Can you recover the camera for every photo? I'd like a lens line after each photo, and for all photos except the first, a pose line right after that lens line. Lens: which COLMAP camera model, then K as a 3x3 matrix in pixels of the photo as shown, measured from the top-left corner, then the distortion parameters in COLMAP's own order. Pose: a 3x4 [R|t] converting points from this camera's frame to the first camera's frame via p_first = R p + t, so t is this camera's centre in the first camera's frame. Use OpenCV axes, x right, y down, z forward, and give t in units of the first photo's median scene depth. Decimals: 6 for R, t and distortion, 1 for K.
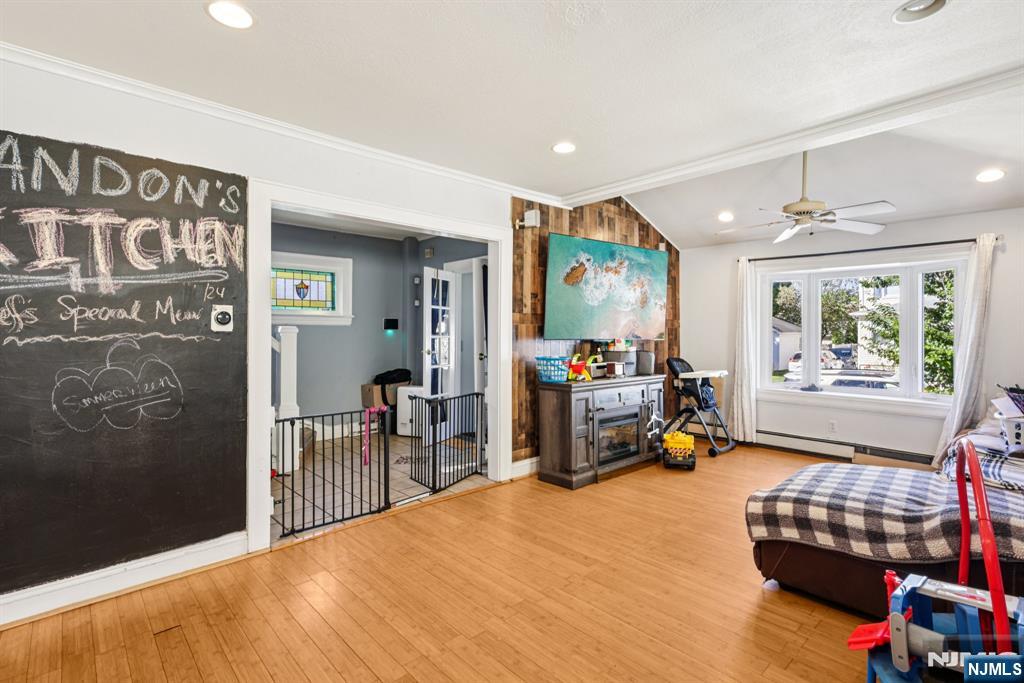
lens RADIAL K [[483.9, 0, 515.7], [0, 483.9, 323.1], [0, 0, 1]] dist [-0.000660, -0.000008]
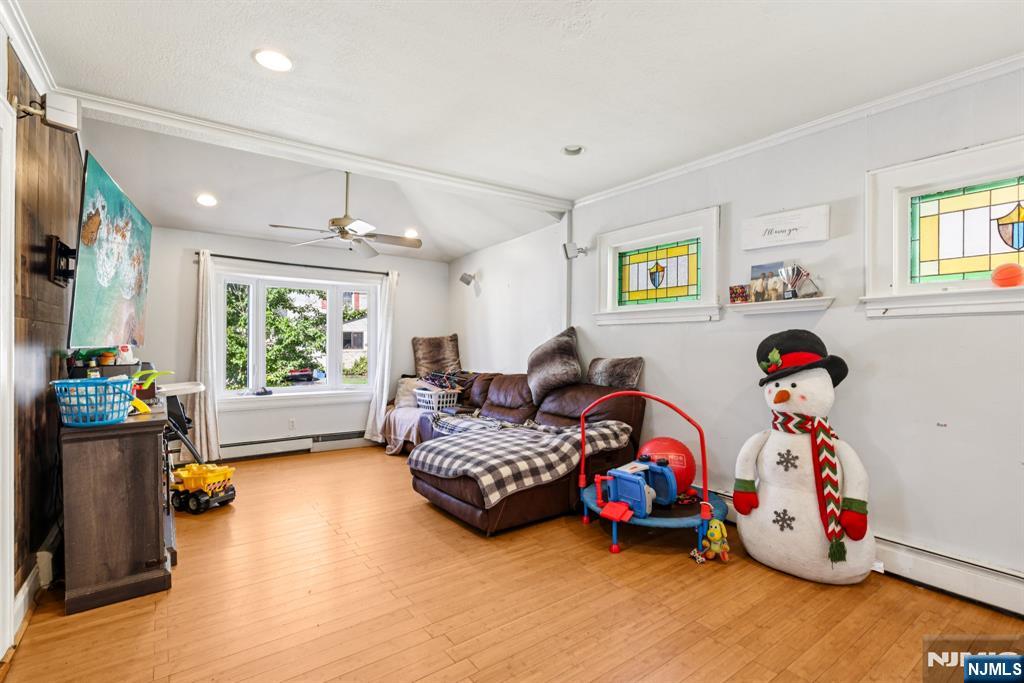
lens RADIAL K [[472.1, 0, 510.4], [0, 472.1, 337.2], [0, 0, 1]] dist [-0.001224, -0.000002]
pose [[0.125874, 0.007442, 0.992018, -0.380920], [-0.025255, 0.999672, -0.004294, 0.012315], [-0.991725, -0.024513, 0.126020, 0.442323]]
